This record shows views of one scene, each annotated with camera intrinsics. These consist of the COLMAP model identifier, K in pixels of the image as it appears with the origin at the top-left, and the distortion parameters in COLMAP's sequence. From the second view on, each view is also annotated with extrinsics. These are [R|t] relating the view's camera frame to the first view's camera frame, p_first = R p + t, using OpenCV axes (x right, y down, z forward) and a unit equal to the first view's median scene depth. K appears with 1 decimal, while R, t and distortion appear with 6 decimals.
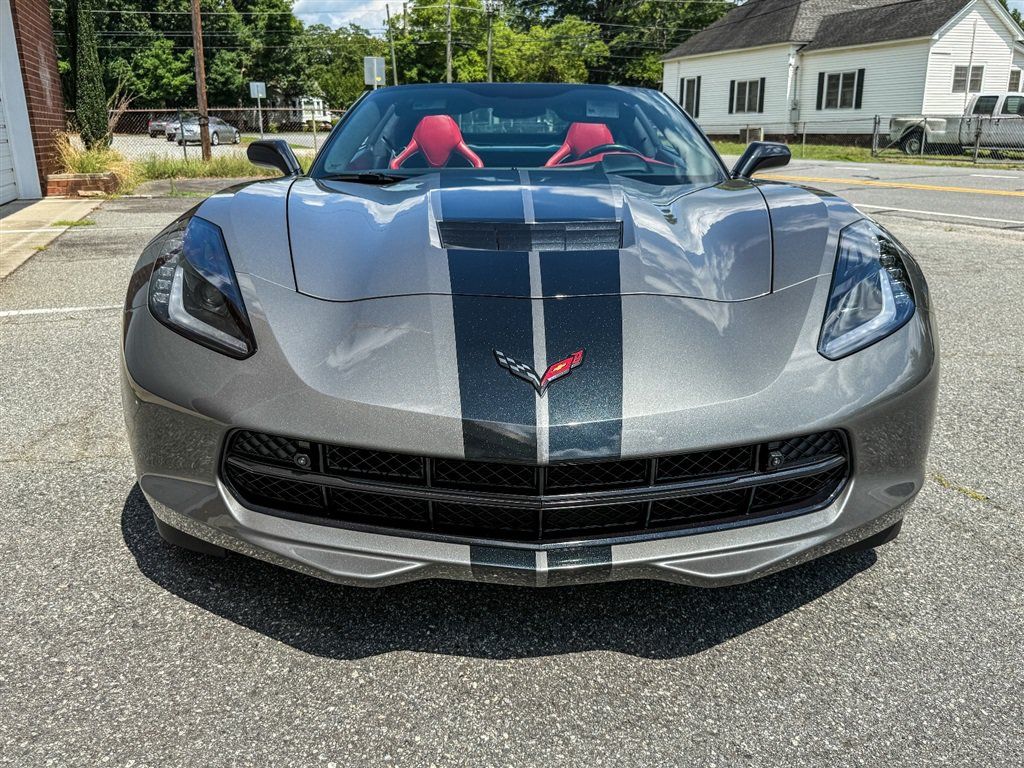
lens RADIAL K [[879.7, 0, 519.2], [0, 879.7, 381.9], [0, 0, 1]] dist [-0.007763, -0.013662]
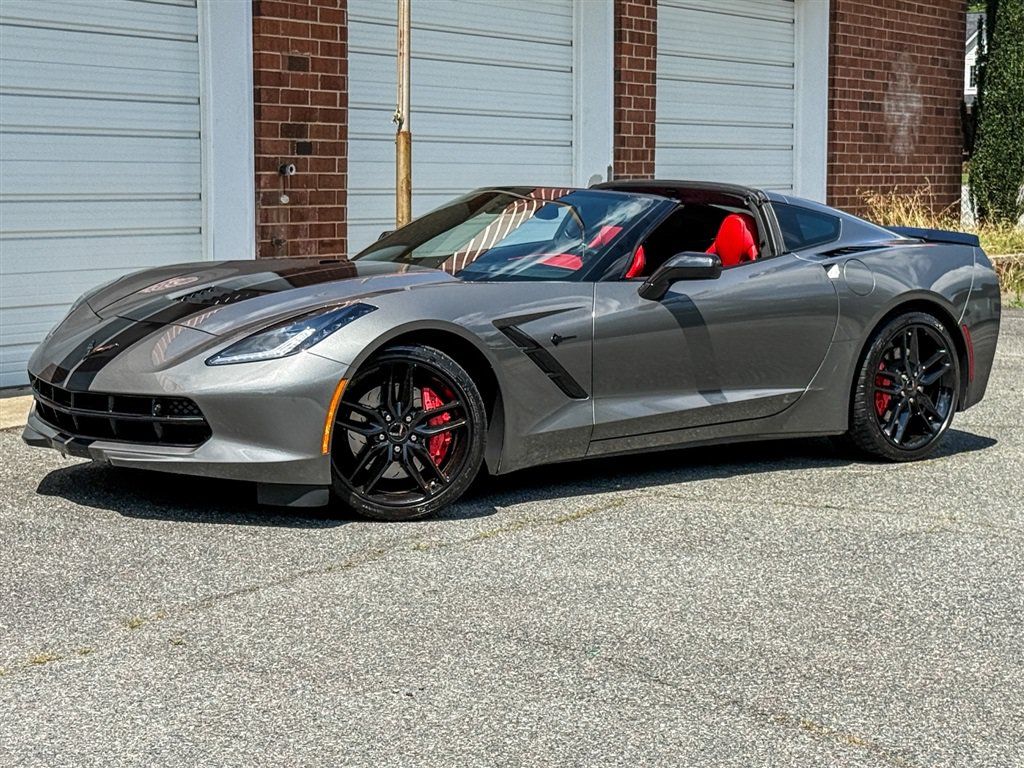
lens RADIAL K [[2208.5, 0, 513.0], [0, 2208.5, 386.9], [0, 0, 1]] dist [0.141363, -0.132391]
pose [[0.641370, 0.087079, -0.762274, 0.110381], [-0.223311, 0.971710, -0.076887, 0.005932], [0.734015, 0.219537, 0.642671, -0.038242]]
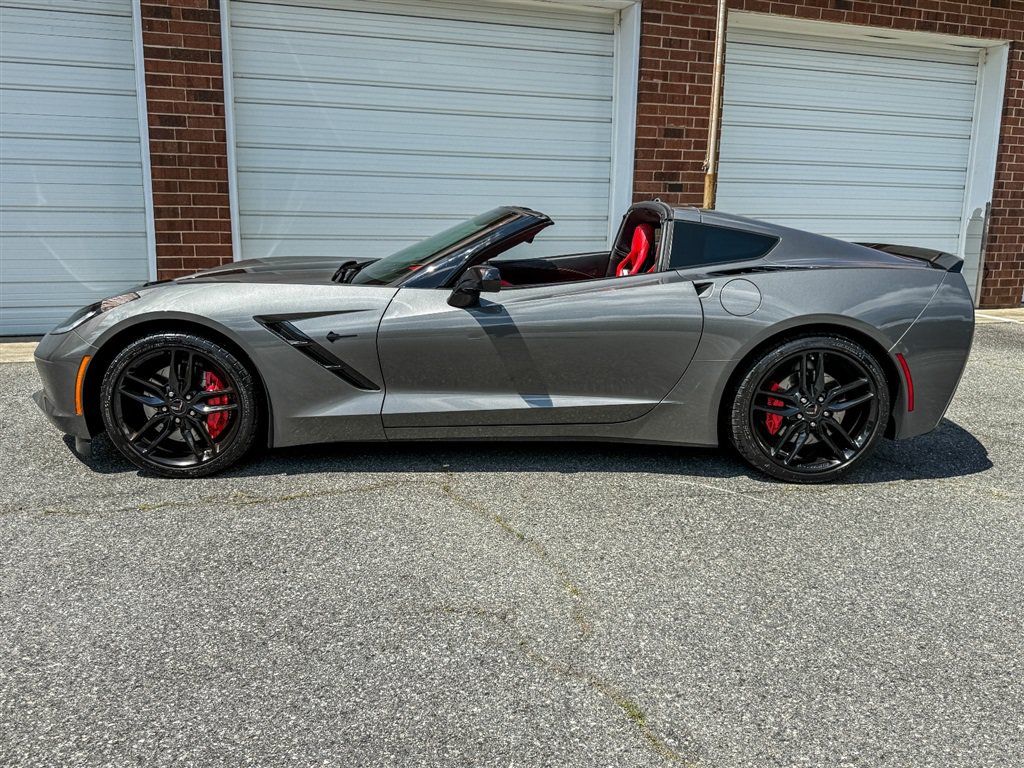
lens RADIAL K [[865.4, 0, 511.4], [0, 865.4, 384.1], [0, 0, 1]] dist [0.068227, -0.116033]
pose [[0.008297, 0.208743, -0.977935, 0.070291], [-0.291169, 0.936097, 0.197342, -0.018830], [0.956636, 0.283107, 0.068546, 0.053495]]
